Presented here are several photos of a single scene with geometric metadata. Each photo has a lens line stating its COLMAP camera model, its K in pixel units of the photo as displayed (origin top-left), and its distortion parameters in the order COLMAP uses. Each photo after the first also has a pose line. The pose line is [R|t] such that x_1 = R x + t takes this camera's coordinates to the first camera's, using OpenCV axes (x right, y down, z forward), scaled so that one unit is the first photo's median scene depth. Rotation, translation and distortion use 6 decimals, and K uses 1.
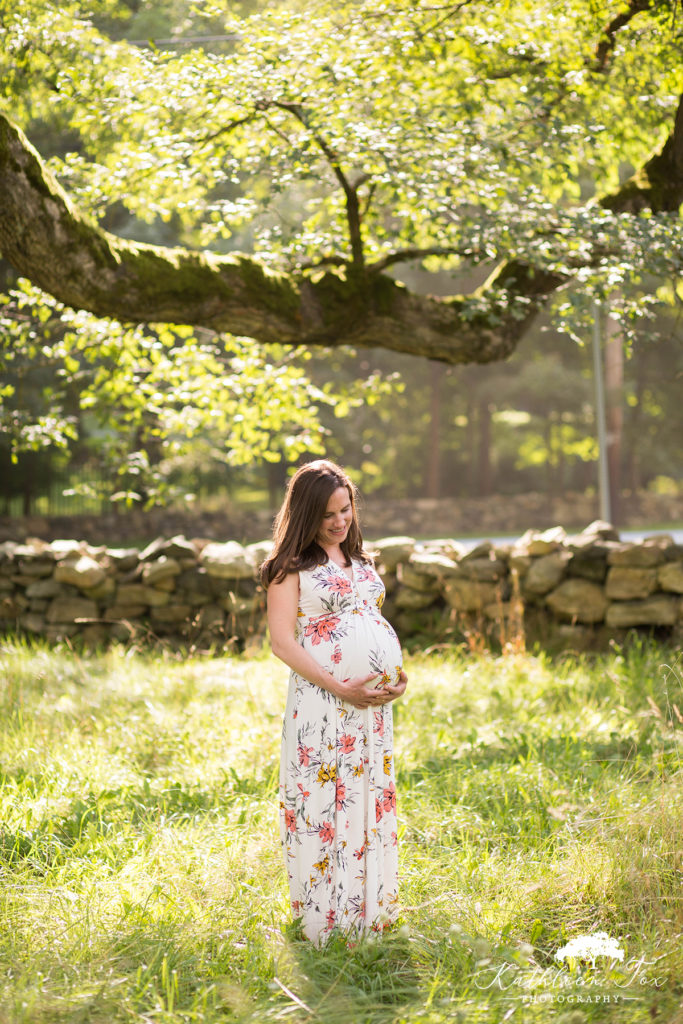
lens RADIAL K [[2450.9, 0, 341.5], [0, 2450.9, 512.0], [0, 0, 1]] dist [-0.059071, -1.310709]
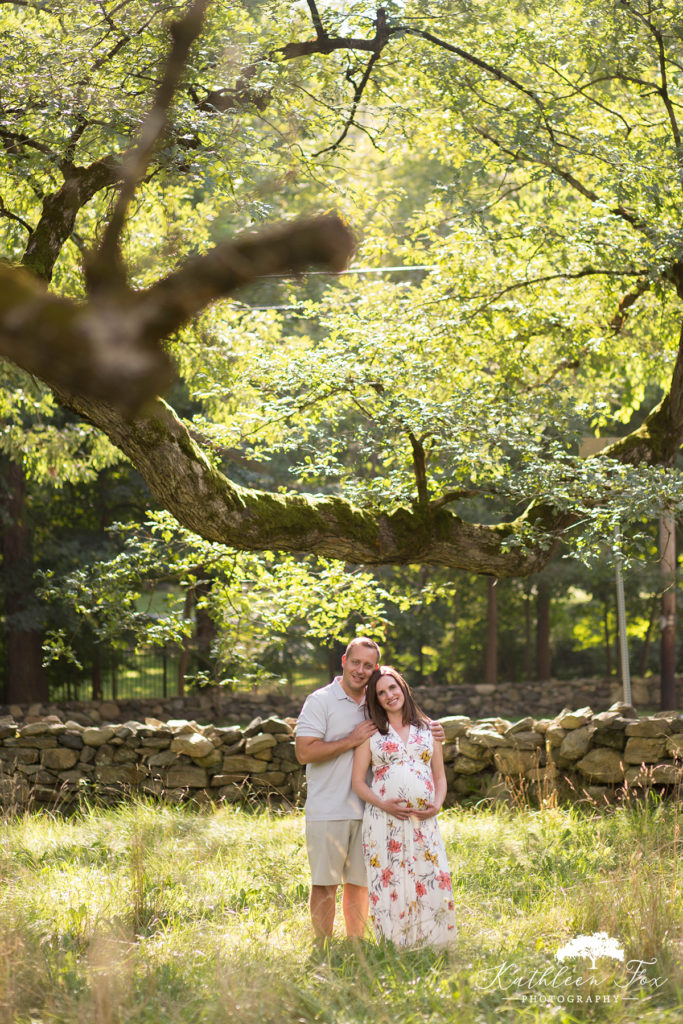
lens RADIAL K [[2450.9, 0, 341.5], [0, 2450.9, 512.0], [0, 0, 1]] dist [-0.059071, -1.310709]
pose [[0.999724, -0.005125, -0.022910, -0.005776], [0.003394, 0.997180, -0.074969, 0.000884], [0.023230, 0.074870, 0.996923, -0.246827]]
